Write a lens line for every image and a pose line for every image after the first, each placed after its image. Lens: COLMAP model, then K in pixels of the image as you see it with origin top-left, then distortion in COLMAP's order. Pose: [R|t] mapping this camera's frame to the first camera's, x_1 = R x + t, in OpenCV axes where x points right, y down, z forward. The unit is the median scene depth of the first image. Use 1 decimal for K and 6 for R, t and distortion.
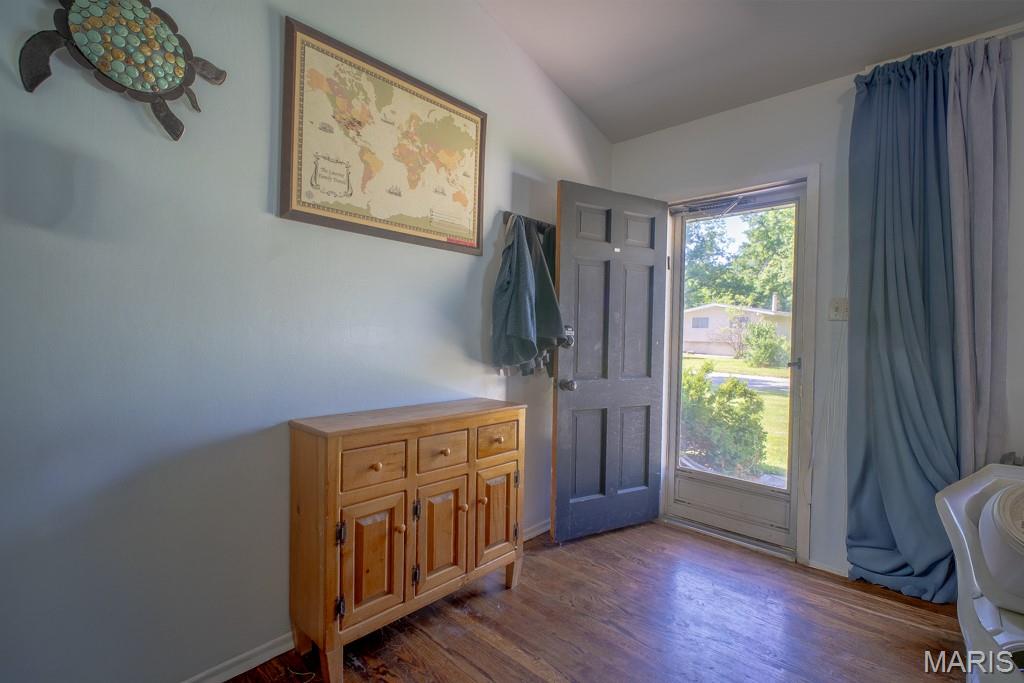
lens RADIAL K [[469.5, 0, 512.5], [0, 469.5, 338.5], [0, 0, 1]] dist [-0.011964, -0.000782]
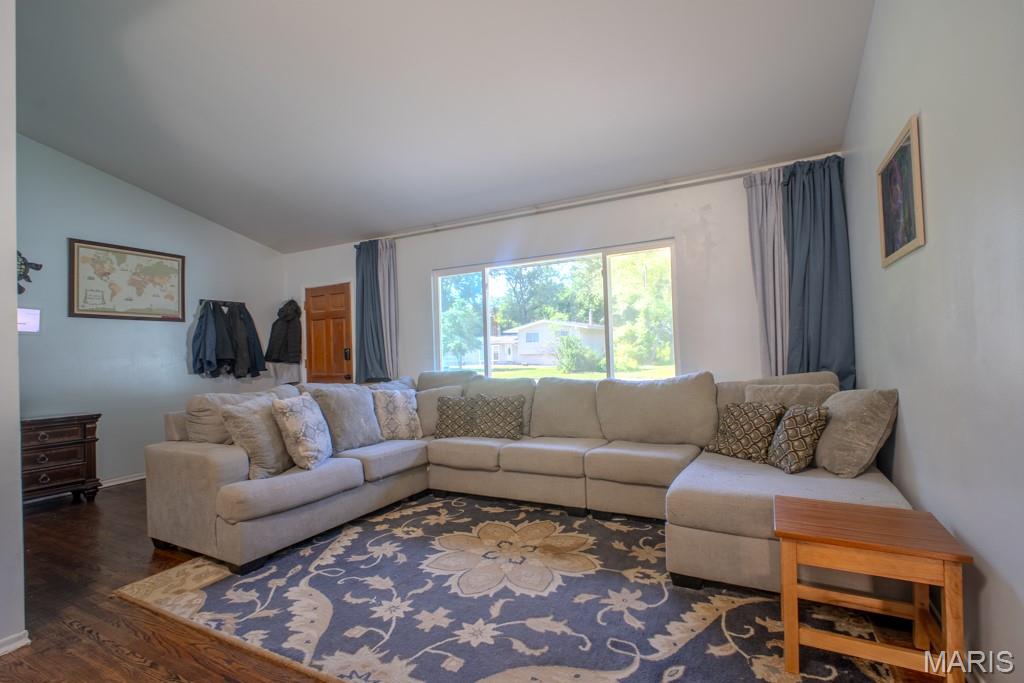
lens RADIAL K [[469.5, 0, 512.7], [0, 469.5, 339.8], [0, 0, 1]] dist [-0.011964, -0.000782]
pose [[0.958288, -0.041425, 0.282787, 0.906269], [0.051421, 0.998284, -0.028012, 0.048107], [-0.281141, 0.041385, 0.958774, -1.727820]]
